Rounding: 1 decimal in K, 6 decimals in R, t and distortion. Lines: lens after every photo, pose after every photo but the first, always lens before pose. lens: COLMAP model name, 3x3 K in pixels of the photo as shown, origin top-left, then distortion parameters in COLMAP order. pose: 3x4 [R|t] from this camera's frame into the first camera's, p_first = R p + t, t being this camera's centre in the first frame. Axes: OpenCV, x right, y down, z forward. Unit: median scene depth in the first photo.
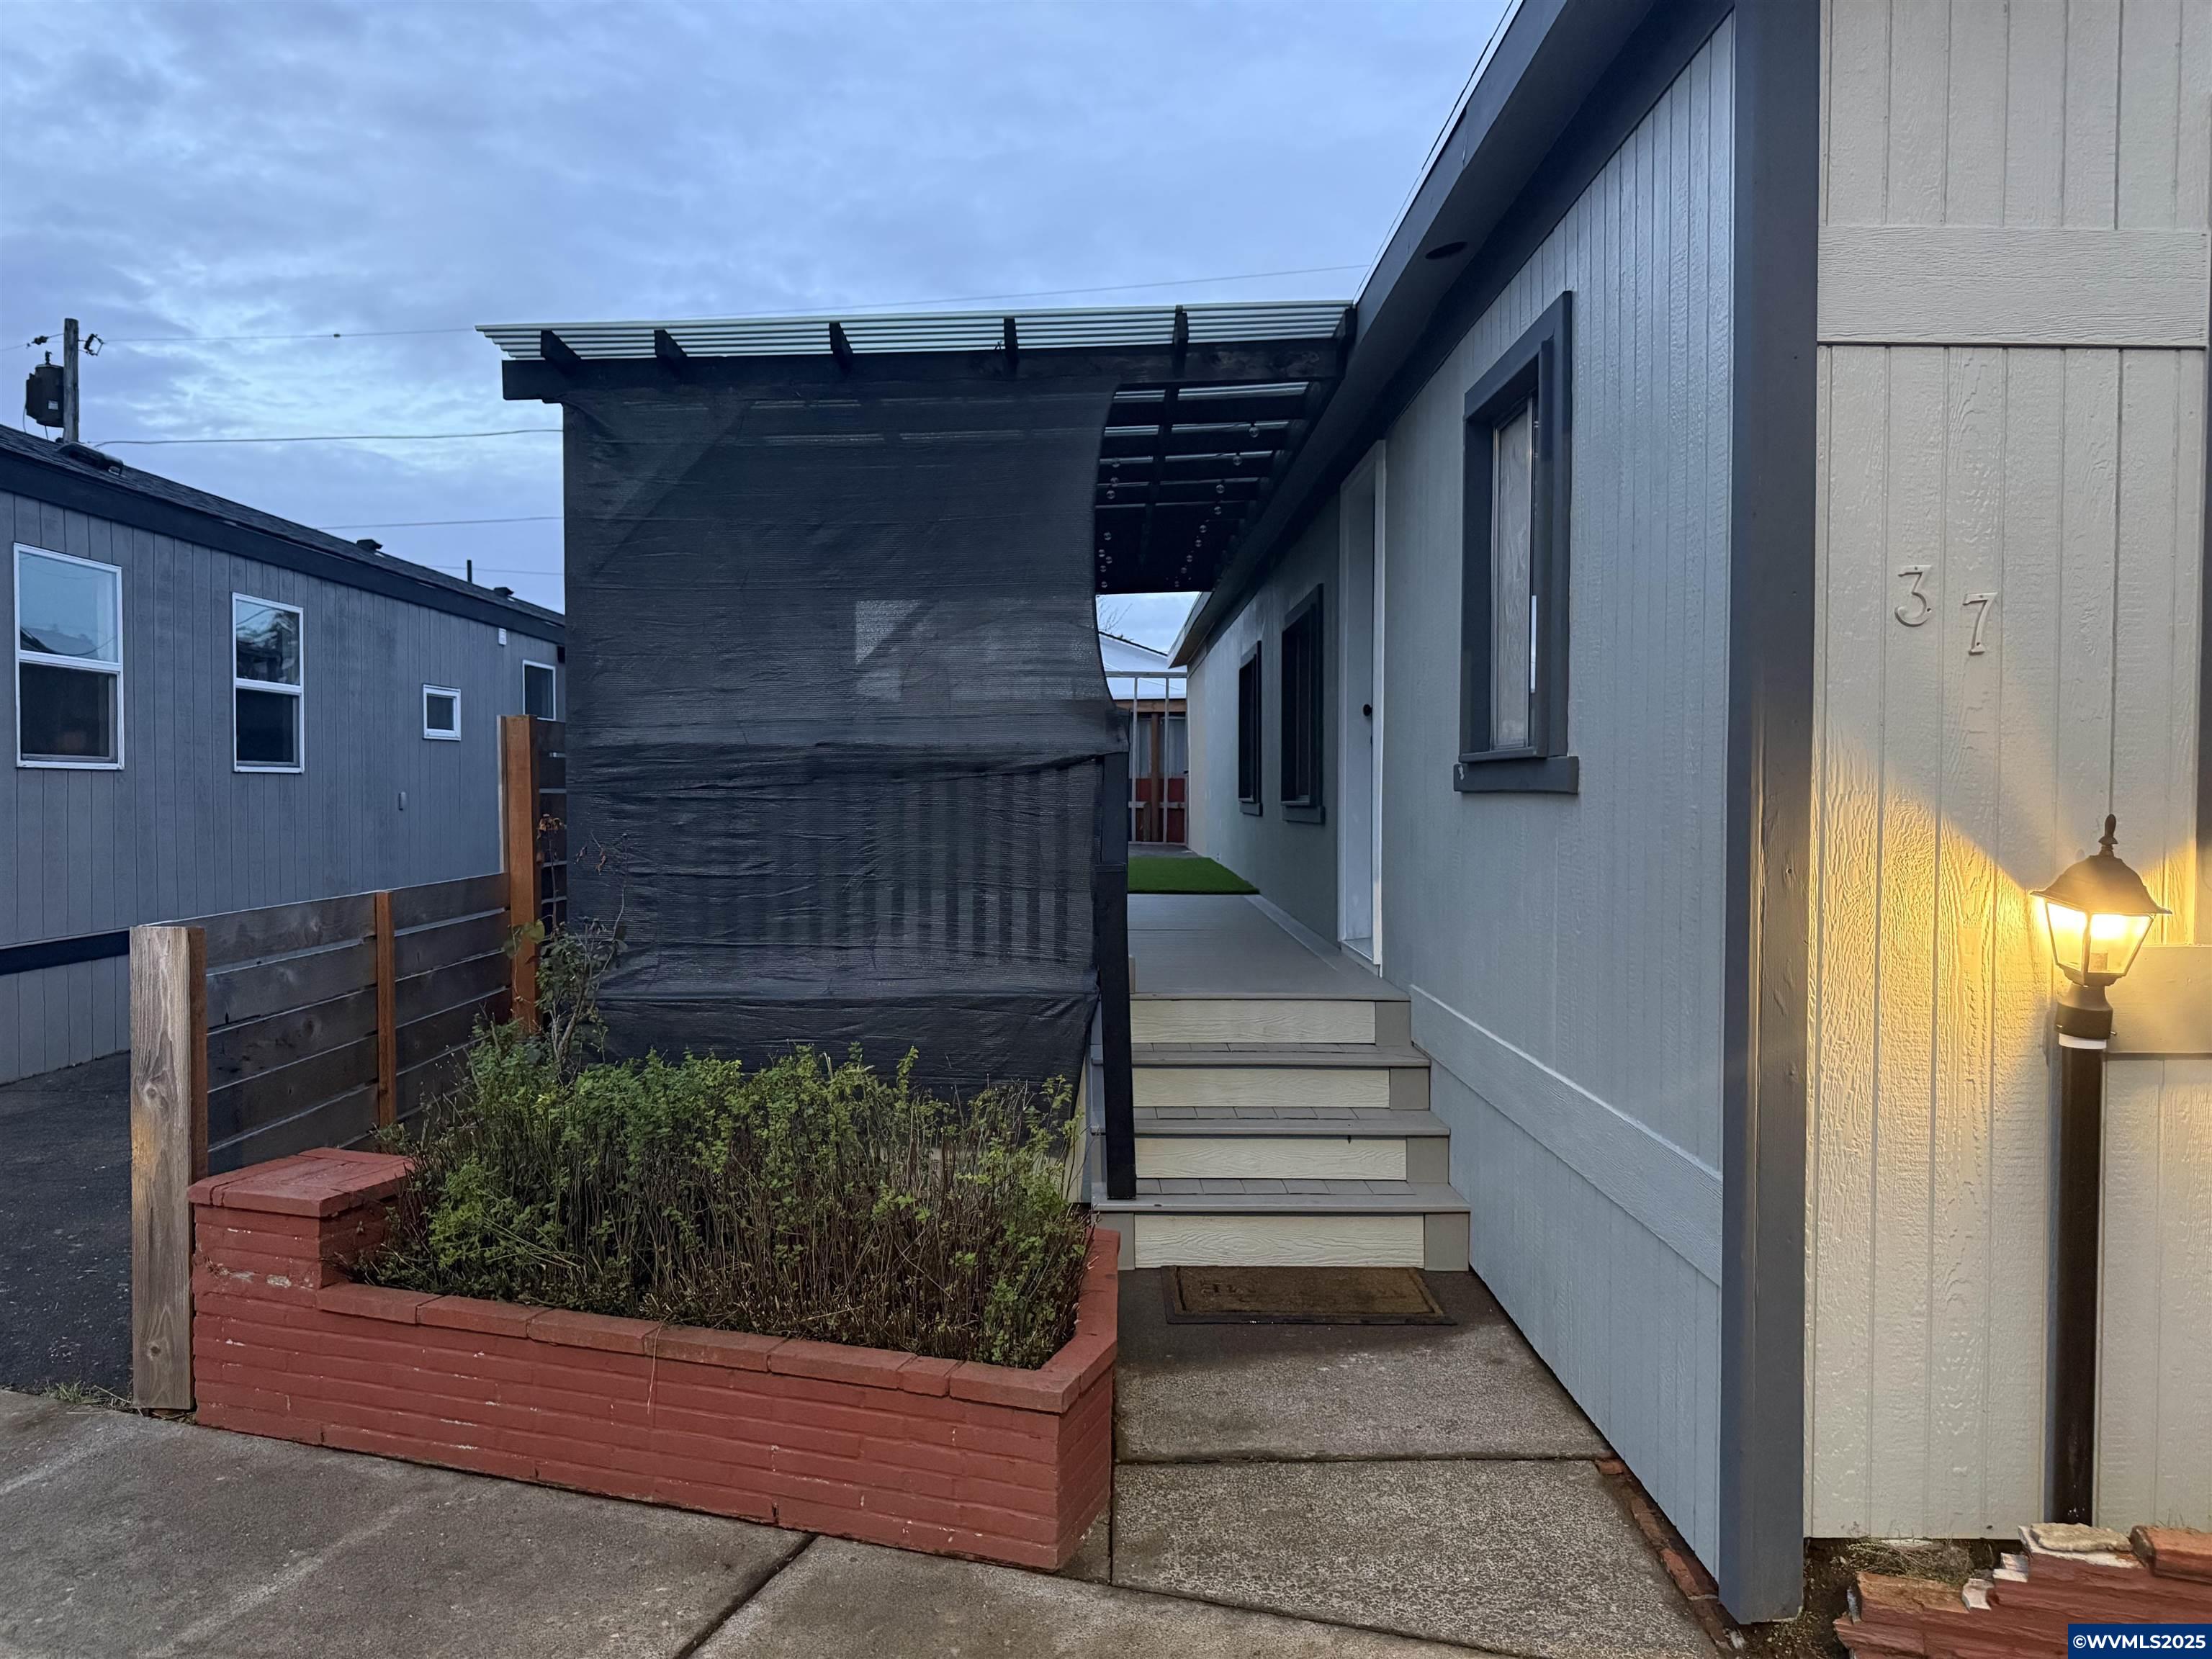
lens RADIAL K [[1536.6, 0, 1113.9], [0, 1536.6, 825.1], [0, 0, 1]] dist [0.093212, -0.131884]
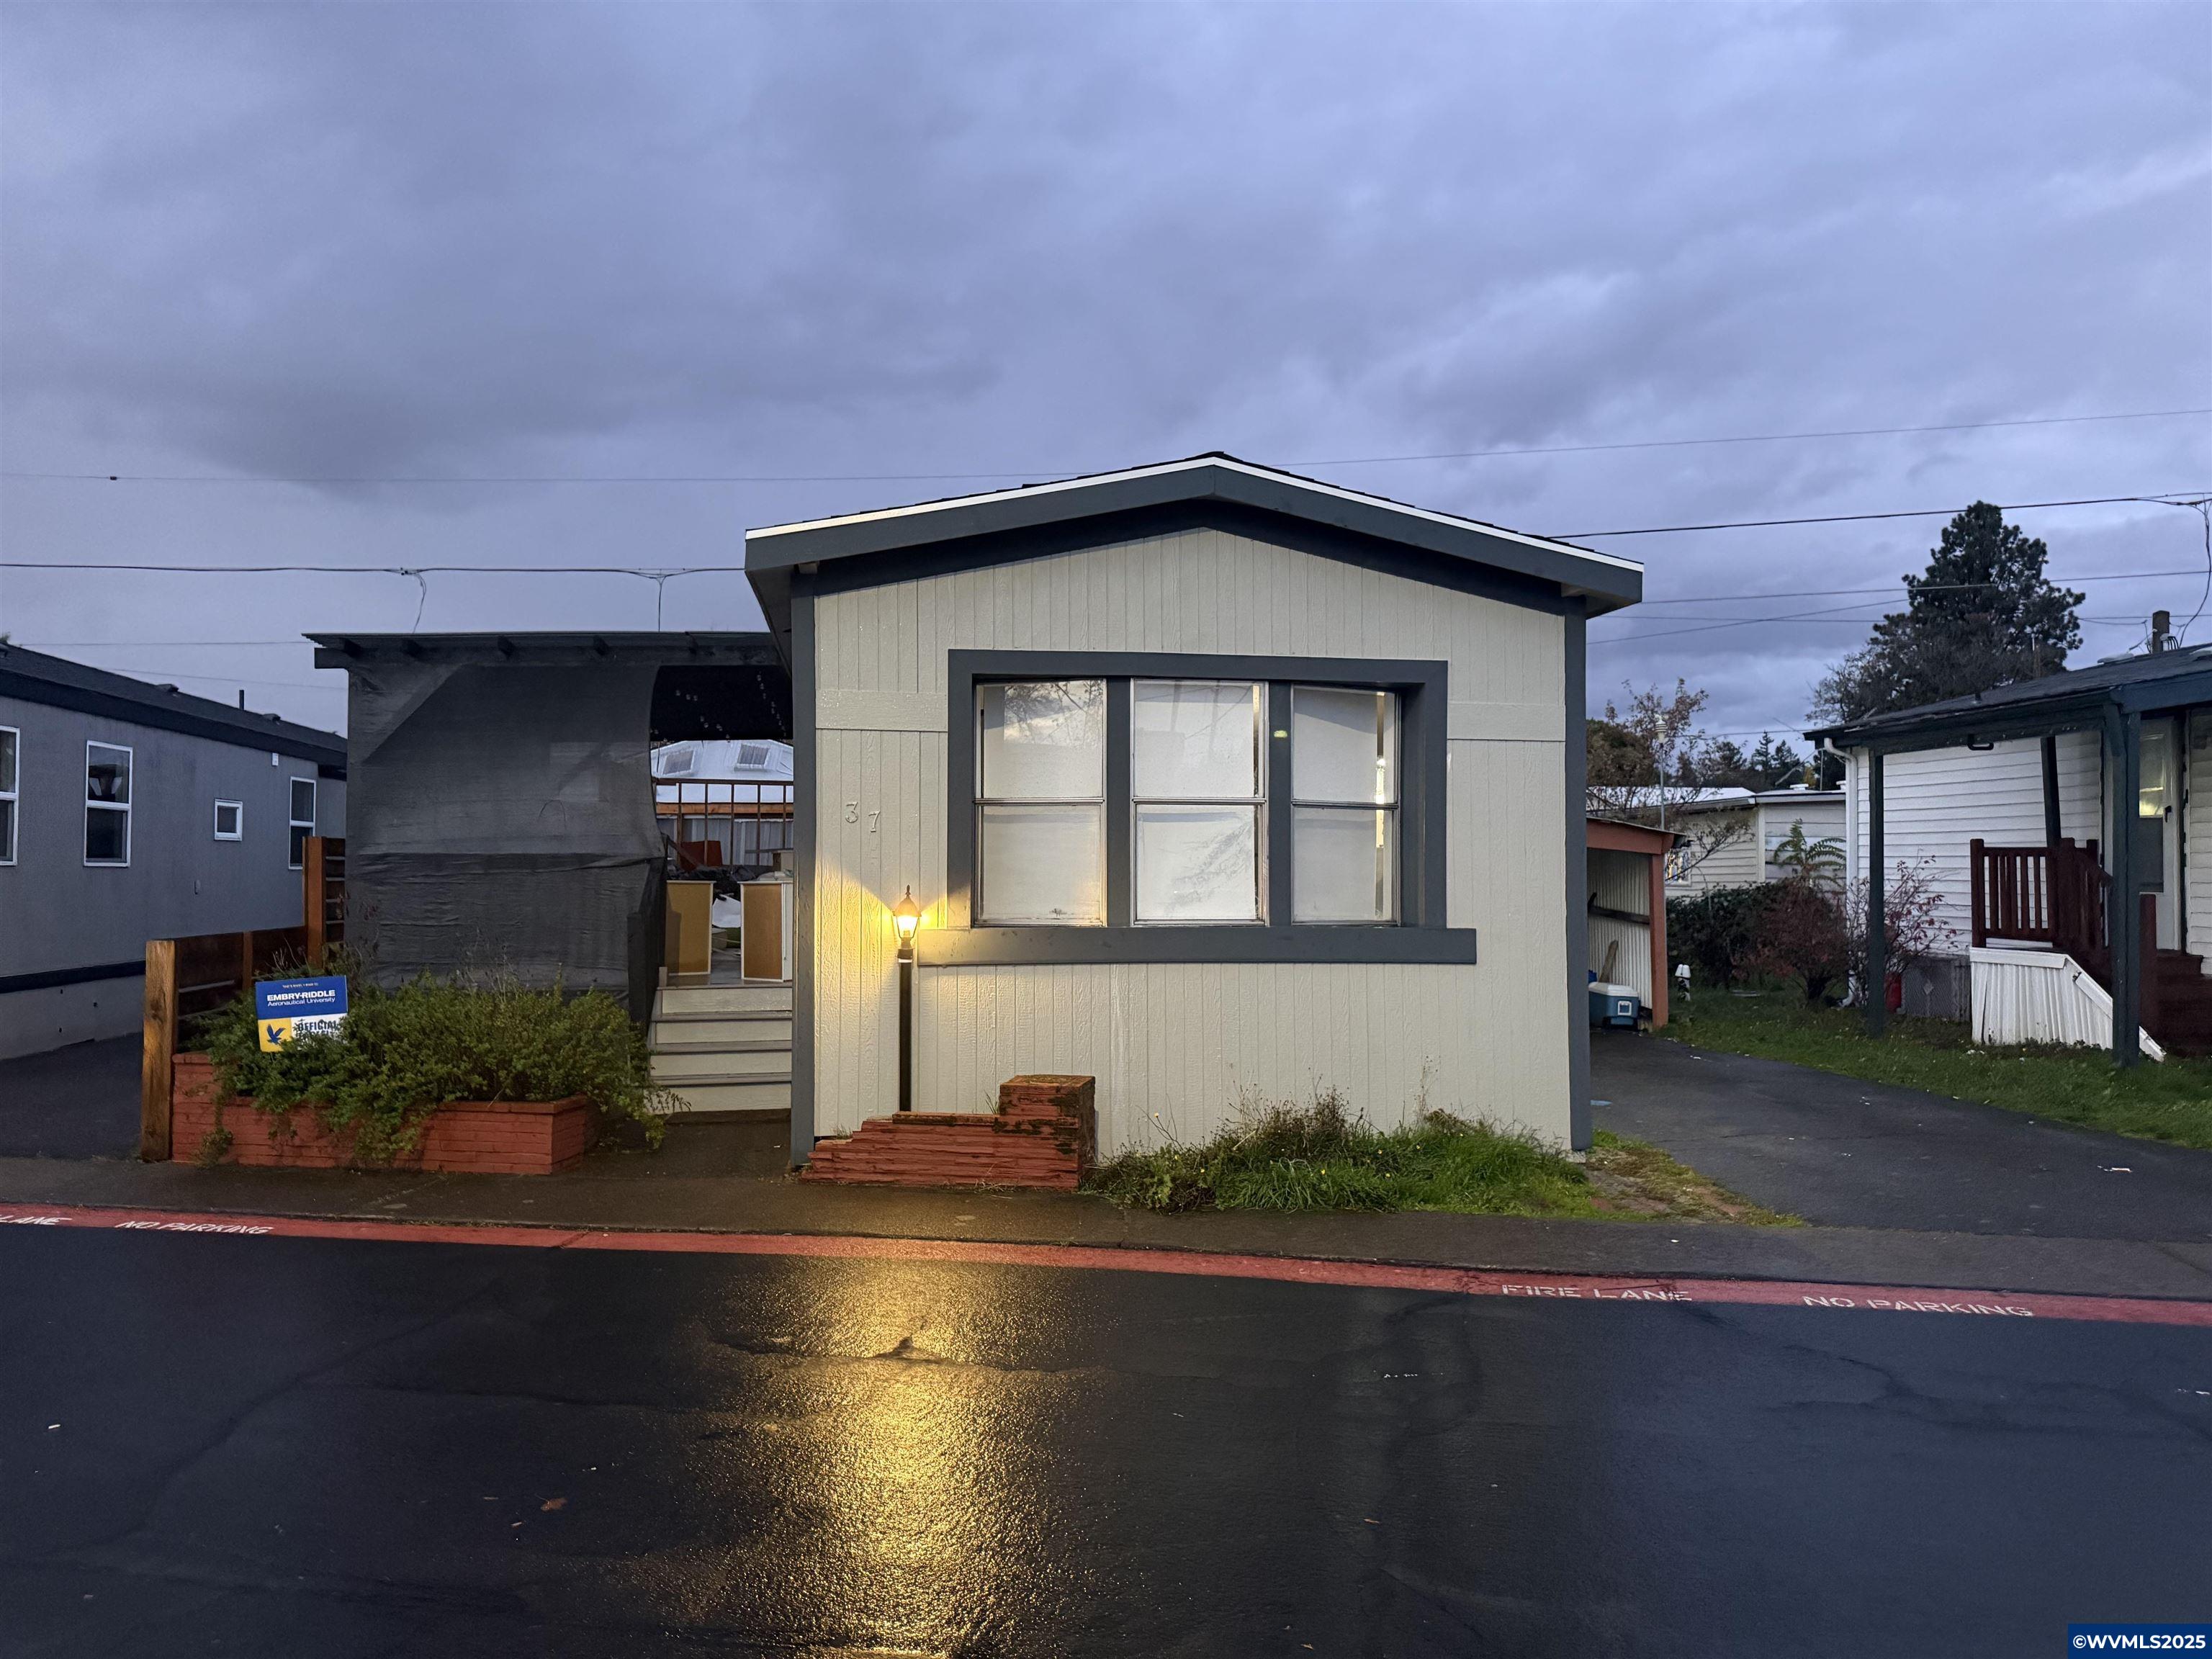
lens RADIAL K [[1536.6, 0, 1113.9], [0, 1536.6, 825.1], [0, 0, 1]] dist [0.093212, -0.131884]
pose [[0.990036, 0.000996, 0.140808, 0.147269], [0.006706, 0.998507, -0.054215, 0.010247], [-0.140652, 0.054619, 0.988551, -0.488960]]
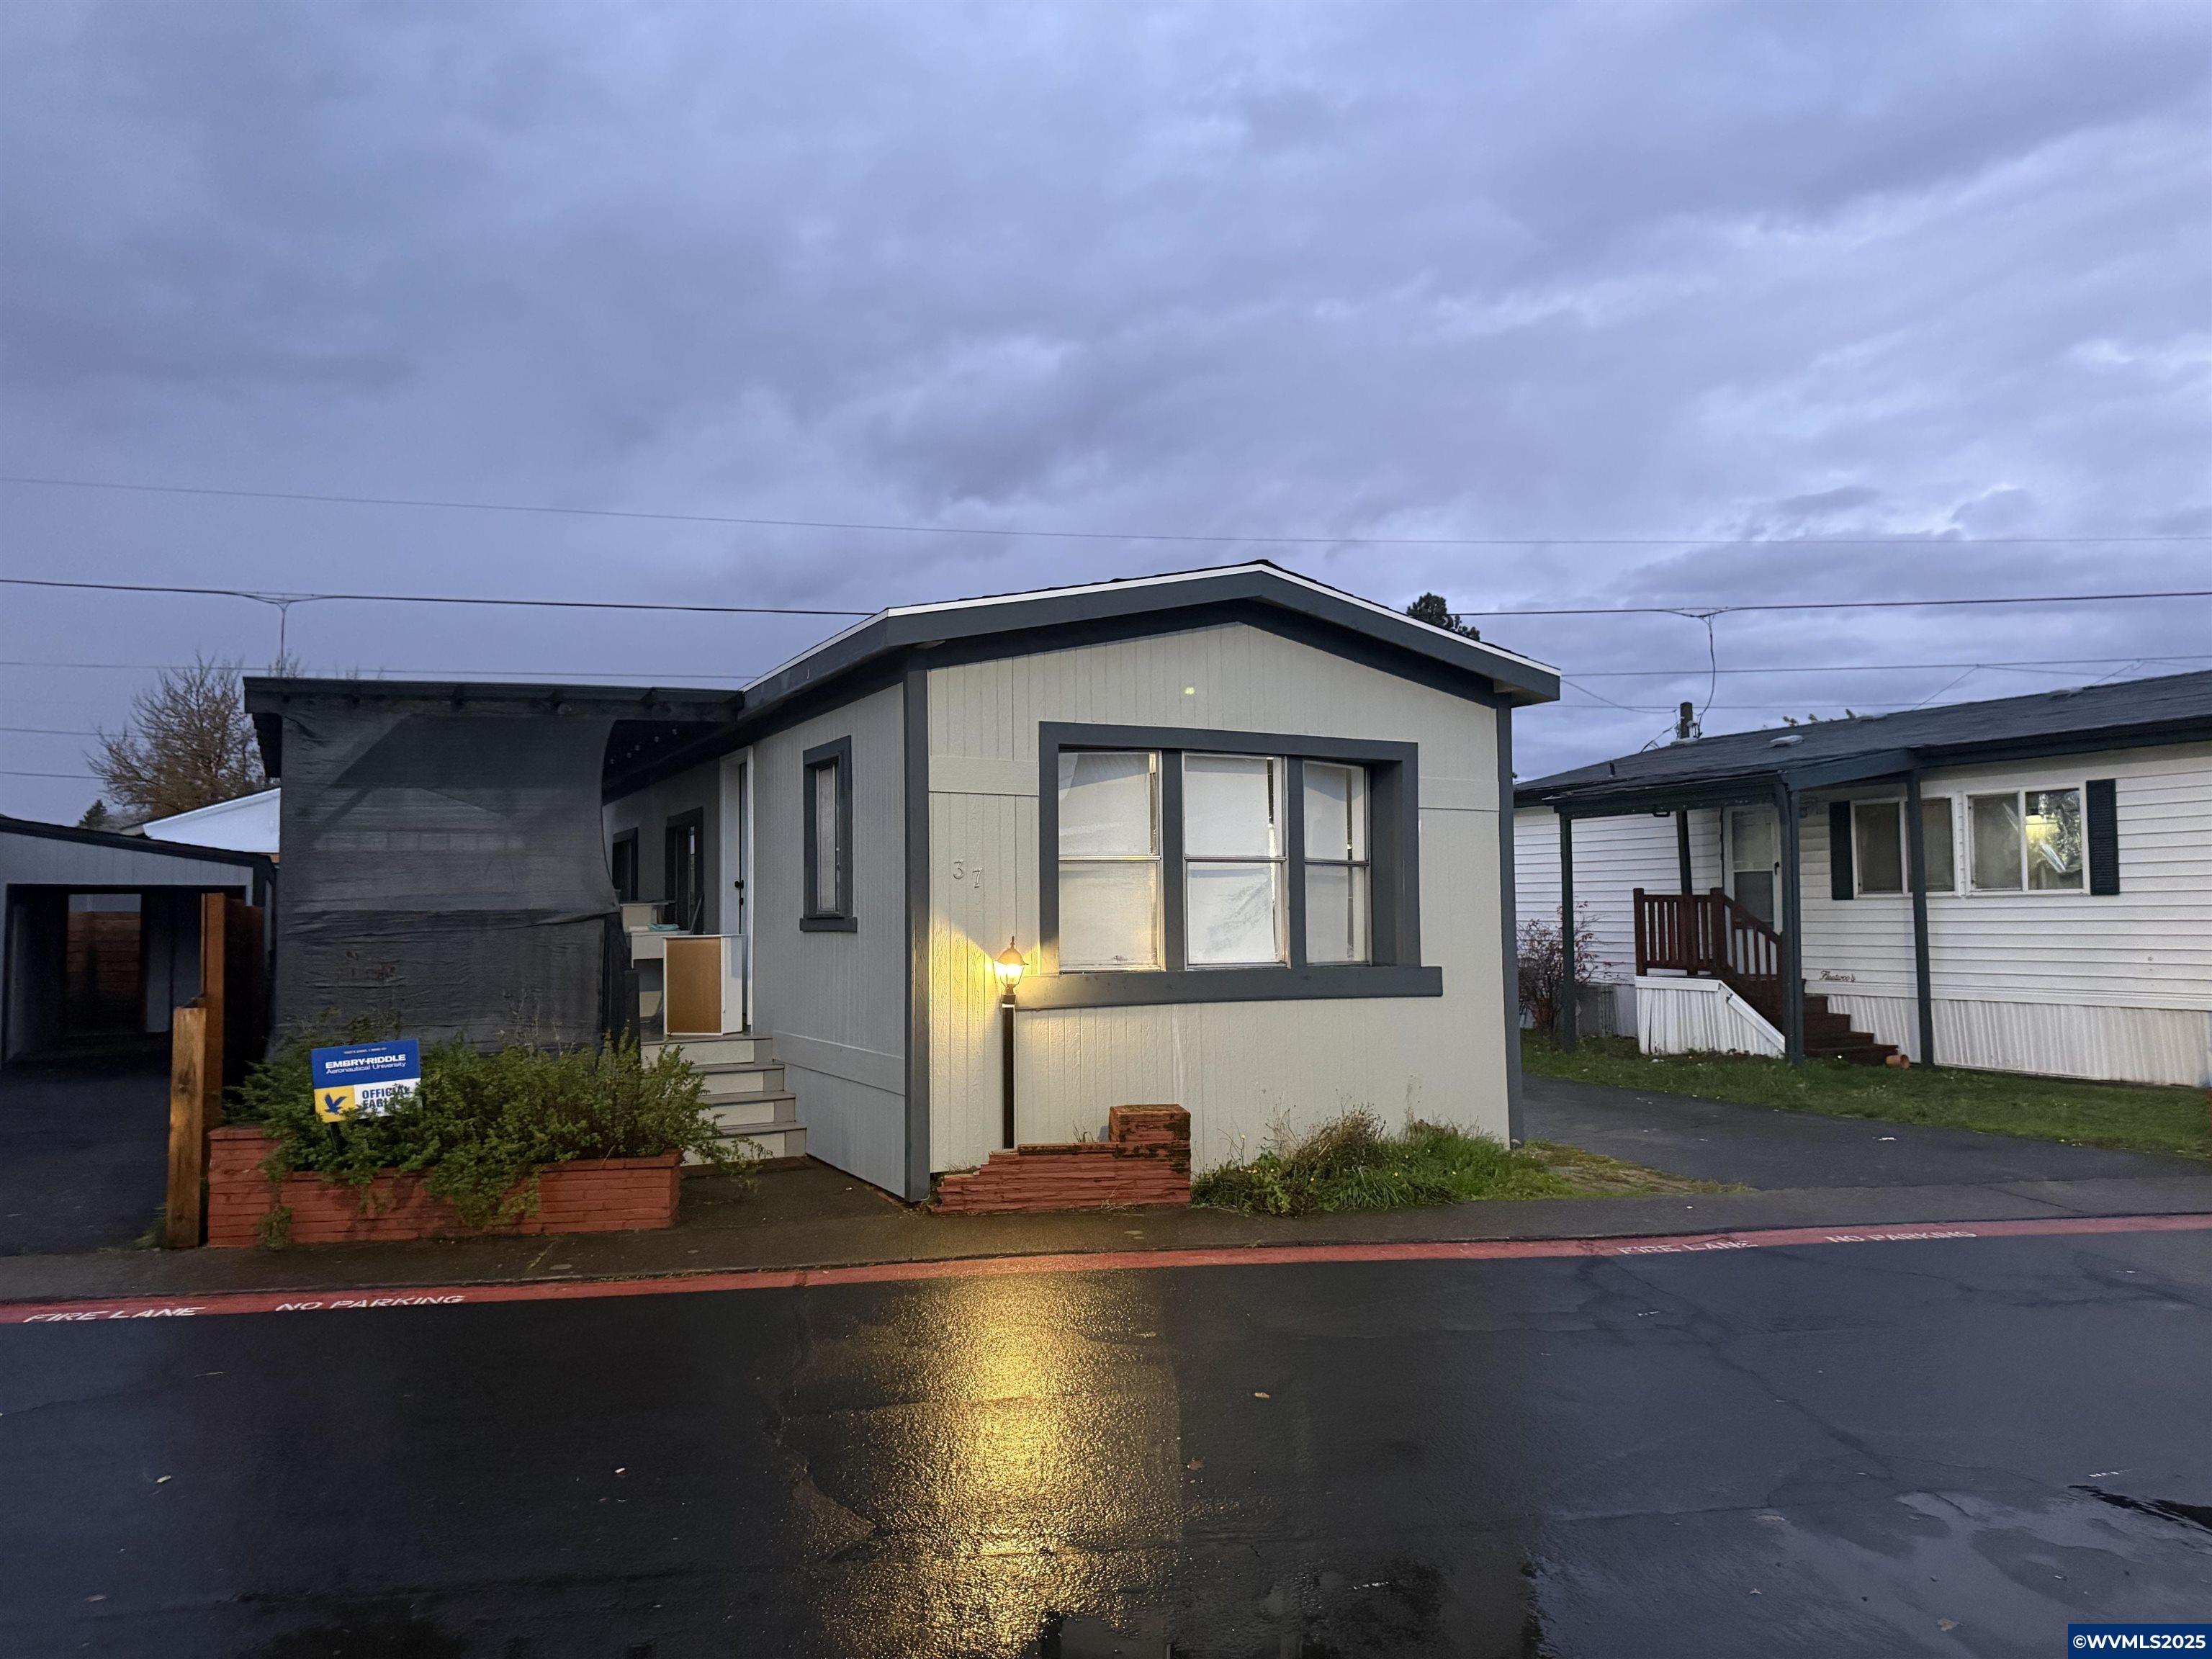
lens RADIAL K [[1536.6, 0, 1113.9], [0, 1536.6, 825.1], [0, 0, 1]] dist [0.093212, -0.131884]
pose [[0.893924, 0.014317, 0.447991, -0.154346], [0.023982, 0.996530, -0.079701, 0.005848], [-0.447577, 0.081991, 0.890478, -0.489558]]
